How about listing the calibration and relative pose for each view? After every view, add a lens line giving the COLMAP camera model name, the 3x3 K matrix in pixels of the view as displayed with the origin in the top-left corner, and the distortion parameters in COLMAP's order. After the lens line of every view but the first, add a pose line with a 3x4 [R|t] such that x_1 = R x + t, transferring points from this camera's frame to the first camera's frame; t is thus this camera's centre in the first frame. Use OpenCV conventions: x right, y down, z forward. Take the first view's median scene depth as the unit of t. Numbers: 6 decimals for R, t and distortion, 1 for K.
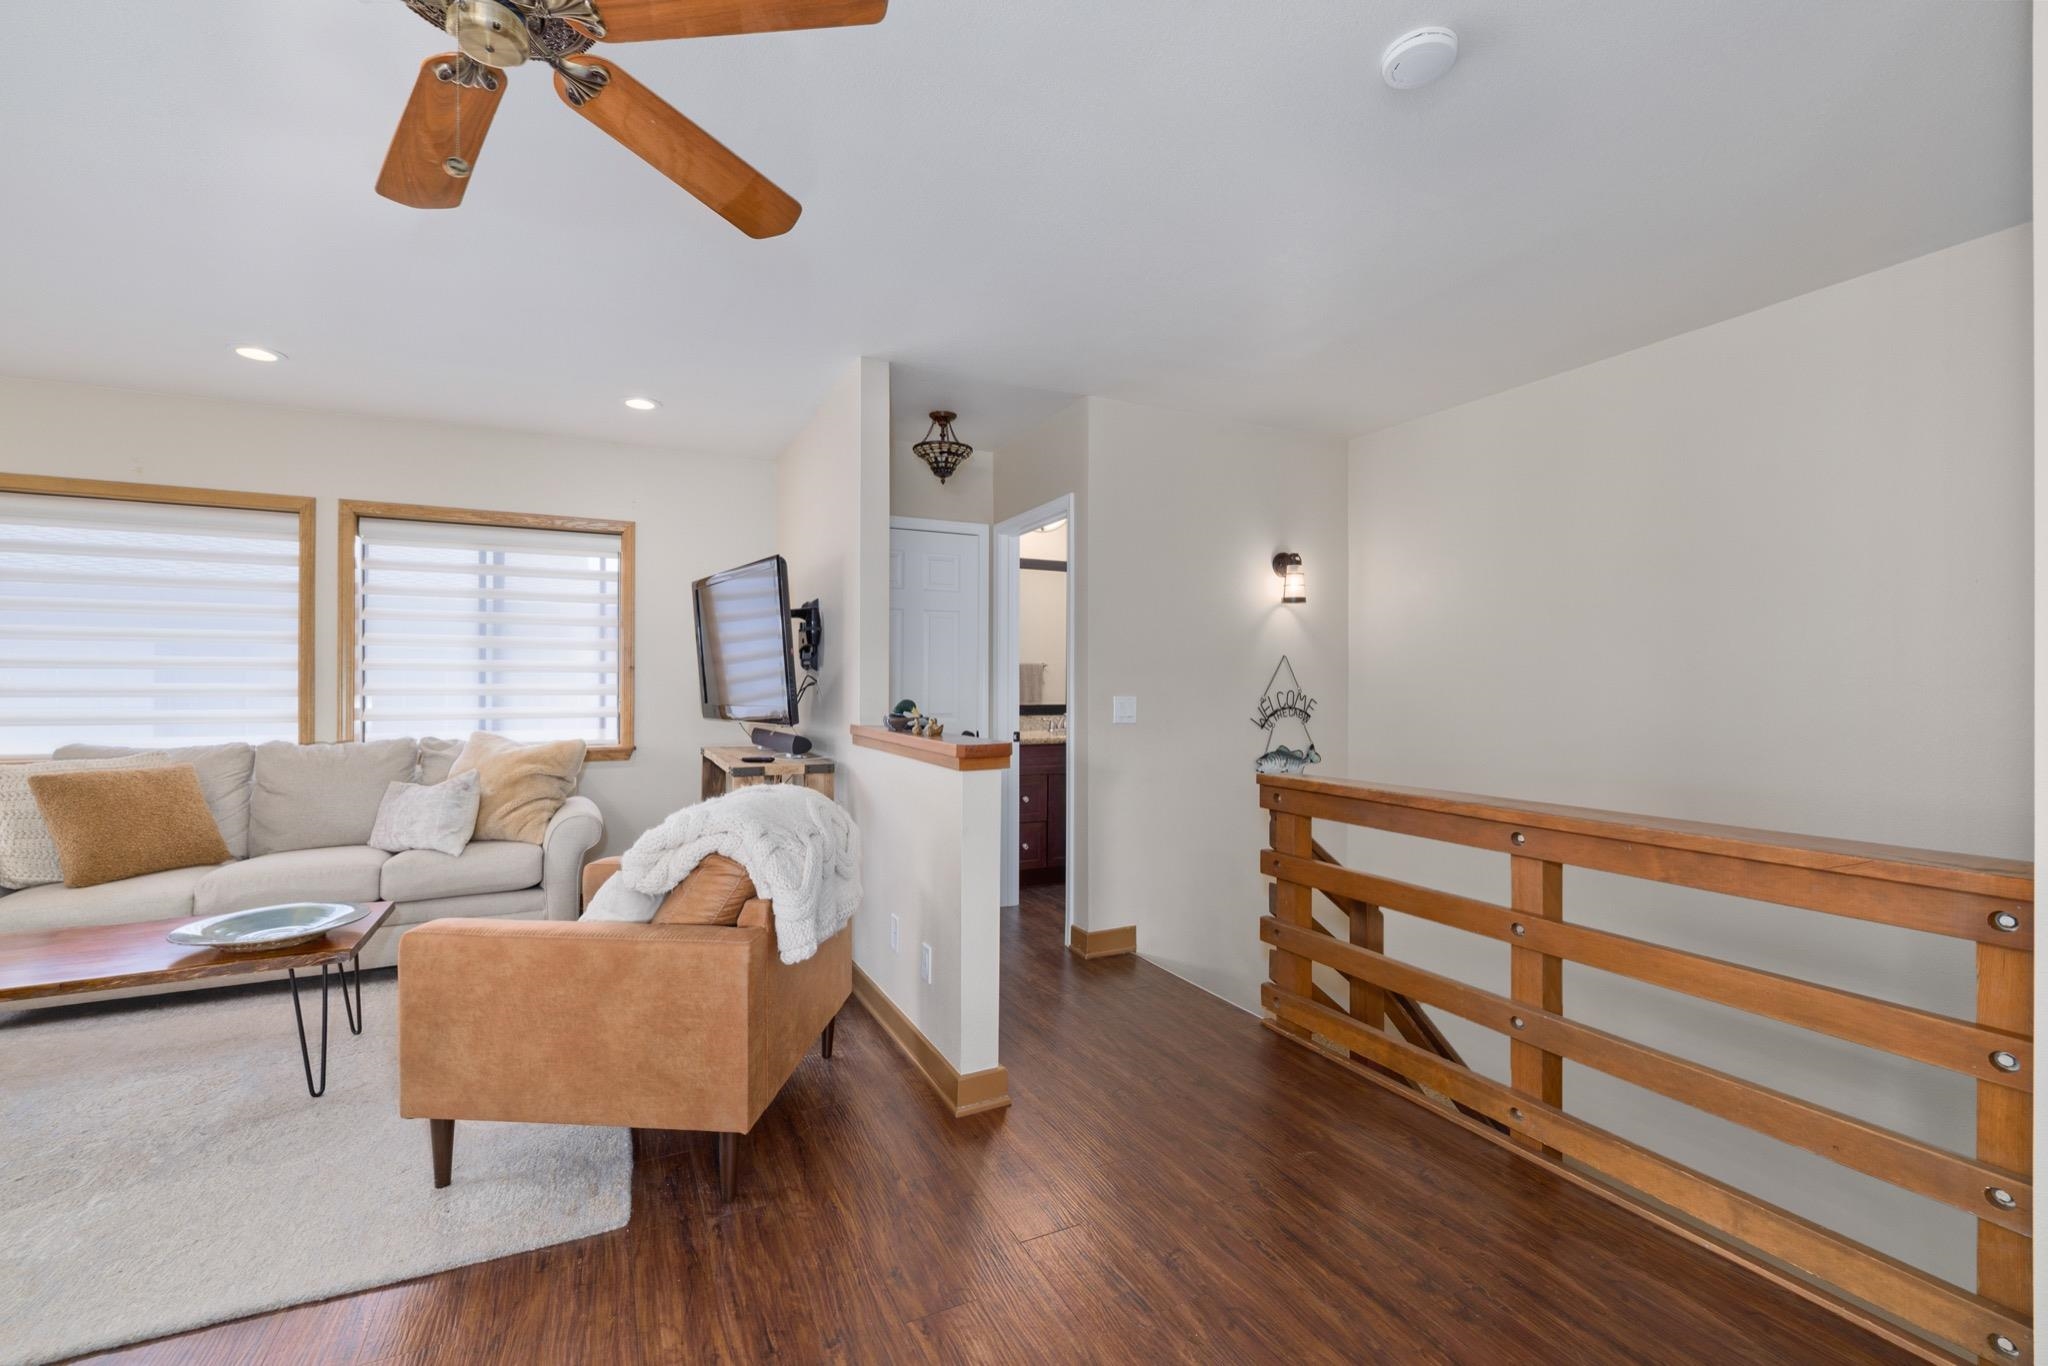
lens RADIAL K [[861.7, 0, 1013.0], [0, 861.7, 681.1], [0, 0, 1]] dist [-0.002116, -0.000196]
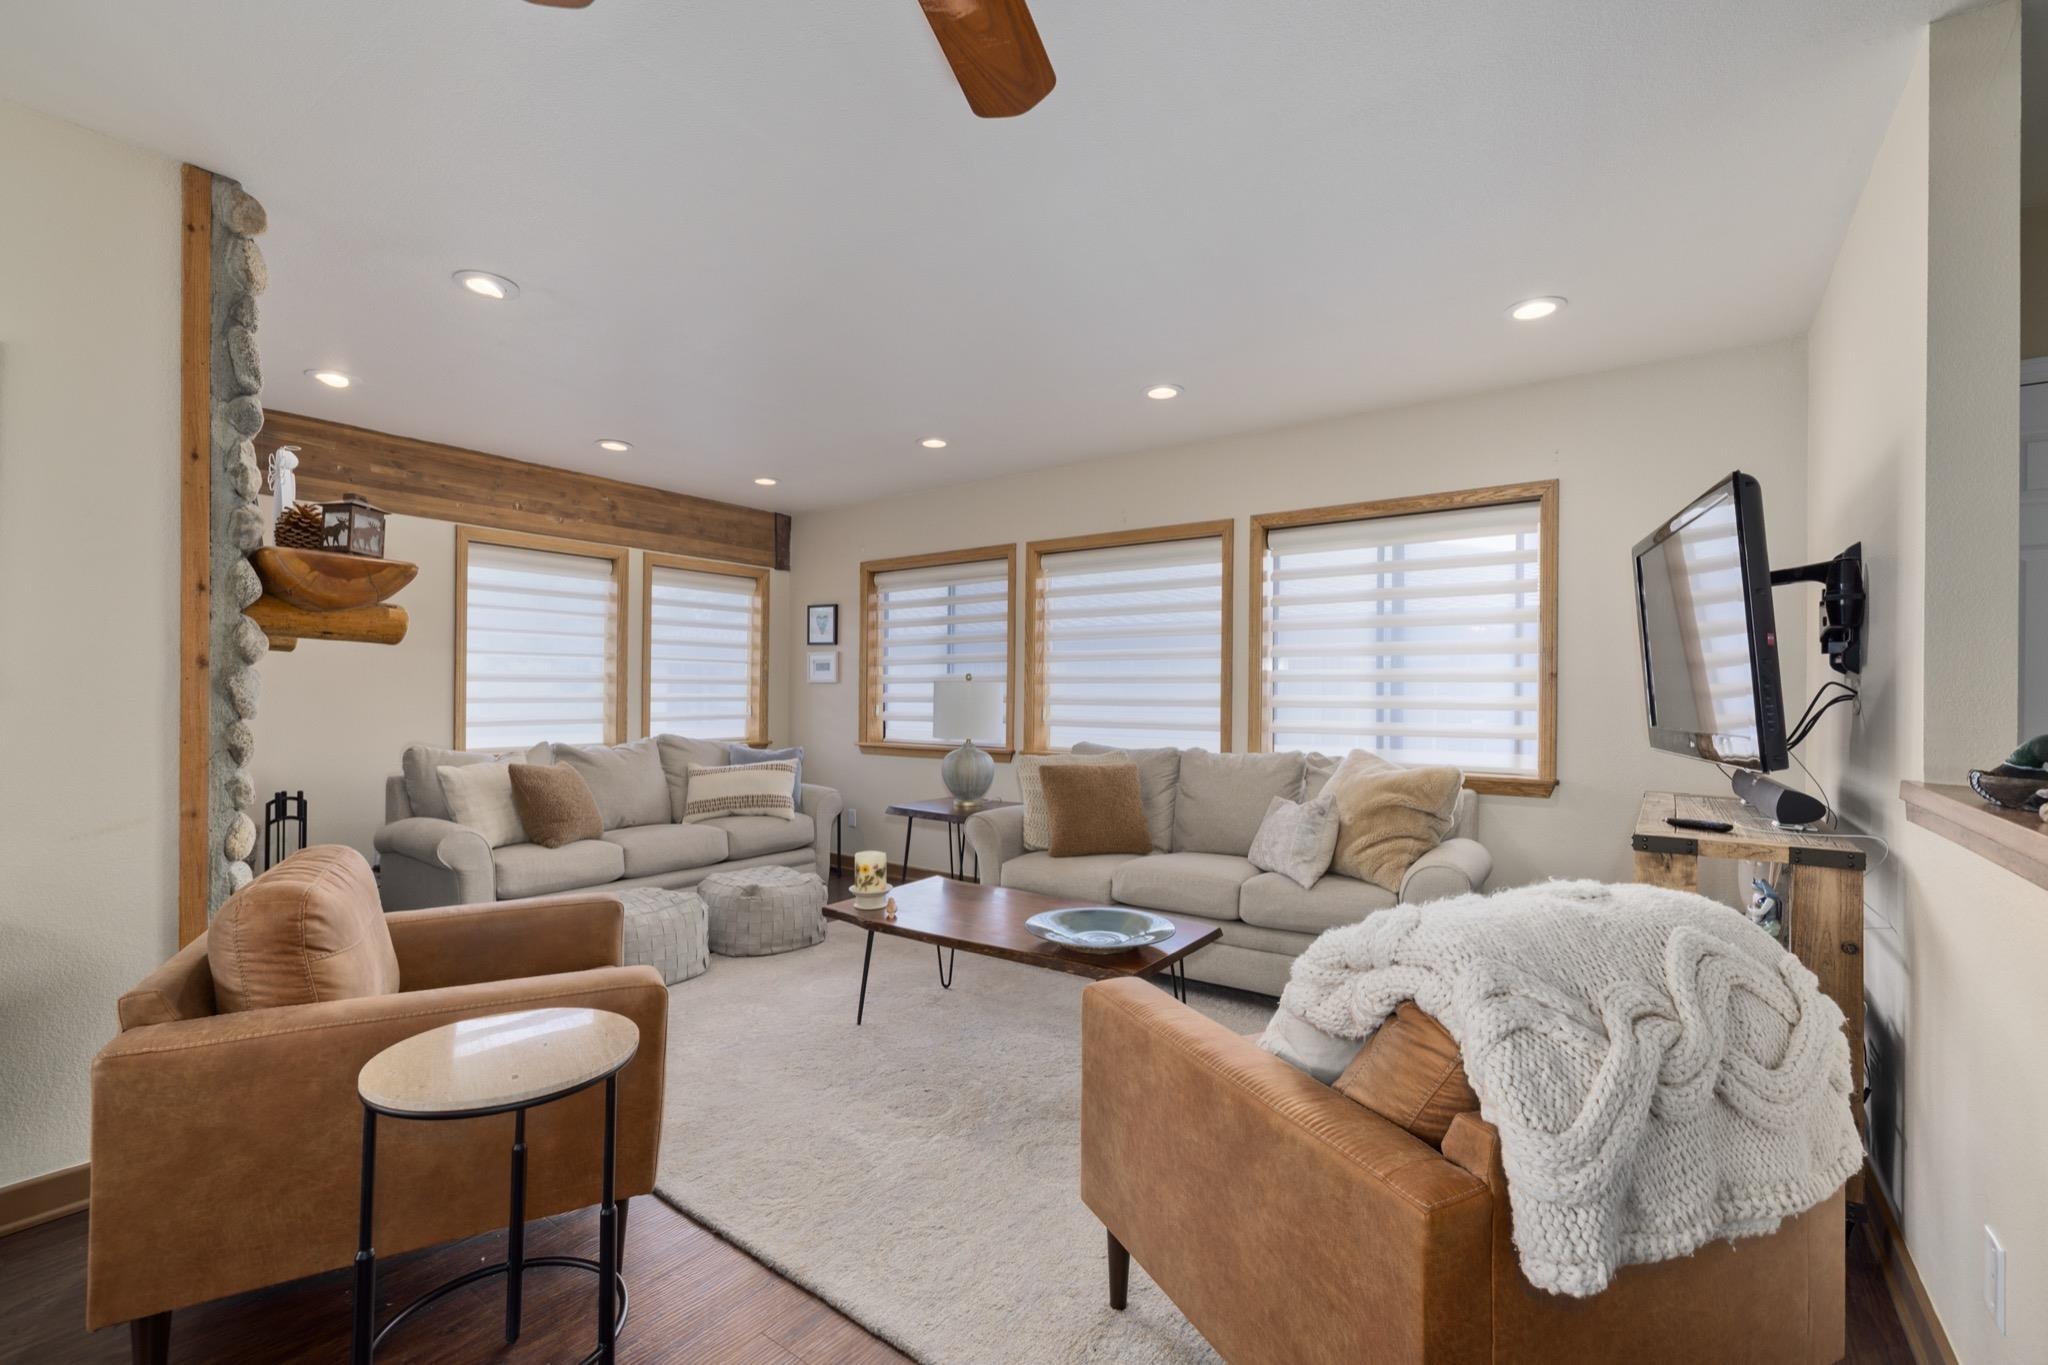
lens RADIAL K [[881.9, 0, 1015.8], [0, 881.9, 695.2], [0, 0, 1]] dist [0.002135, 0.000247]
pose [[0.466318, 0.002351, -0.884614, 0.021960], [-0.000237, 0.999997, 0.002532, 0.000246], [0.884617, -0.000971, 0.466317, 0.287223]]
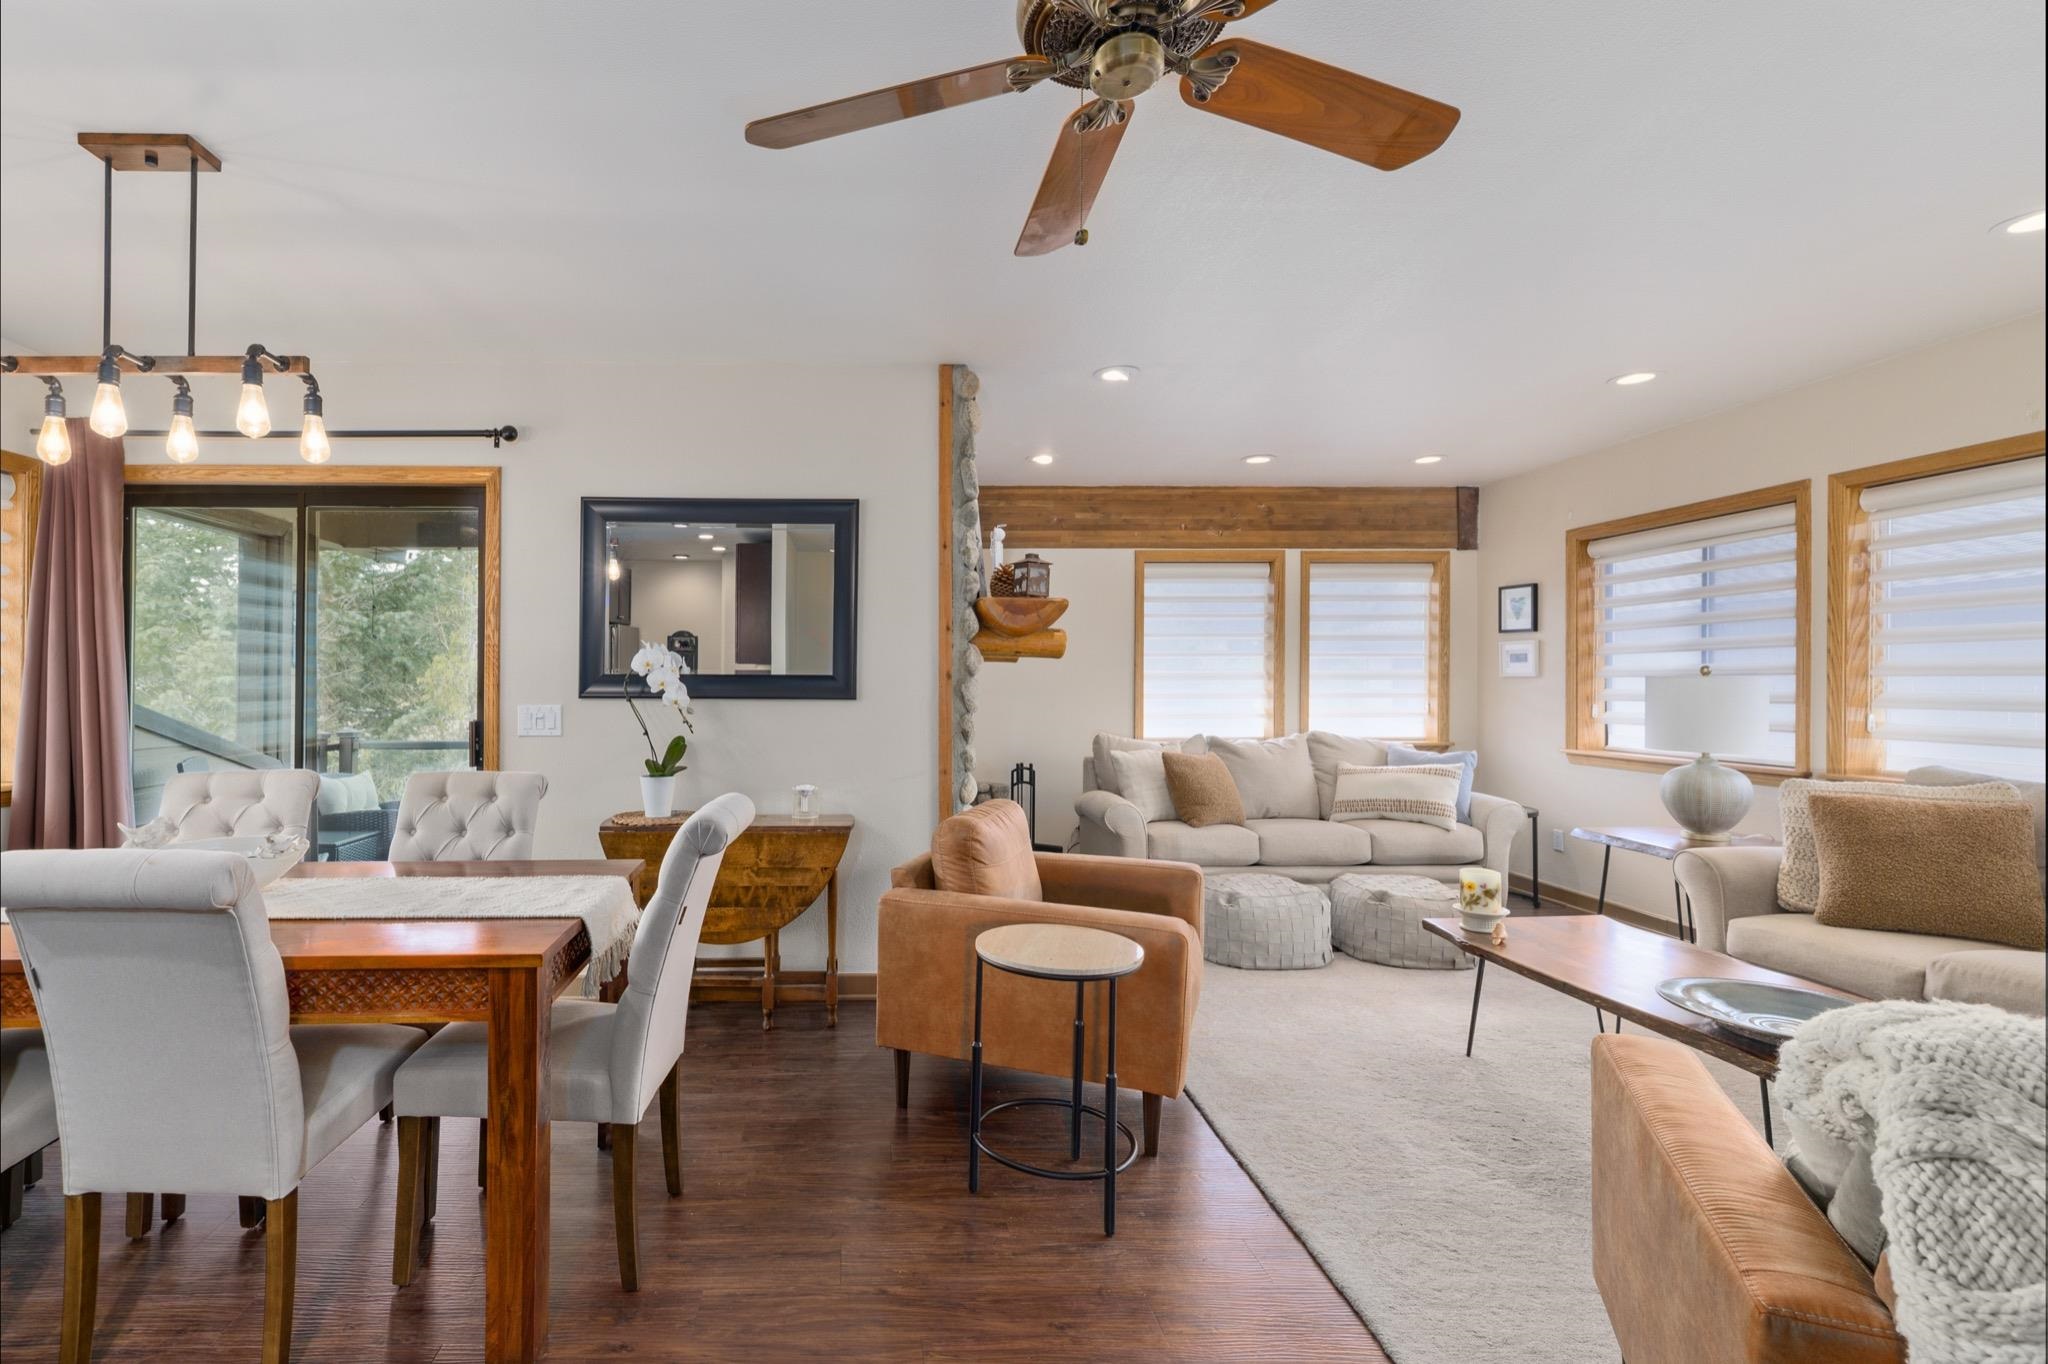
lens RADIAL K [[931.3, 0, 867.4], [0, 931.3, 676.3], [0, 0, 1]] dist [0.002559, 0.000516]
pose [[-0.416476, -0.006185, -0.909126, 0.176311], [0.005014, 0.999946, -0.009100, -0.011472], [0.909133, -0.008348, -0.416422, 0.414001]]
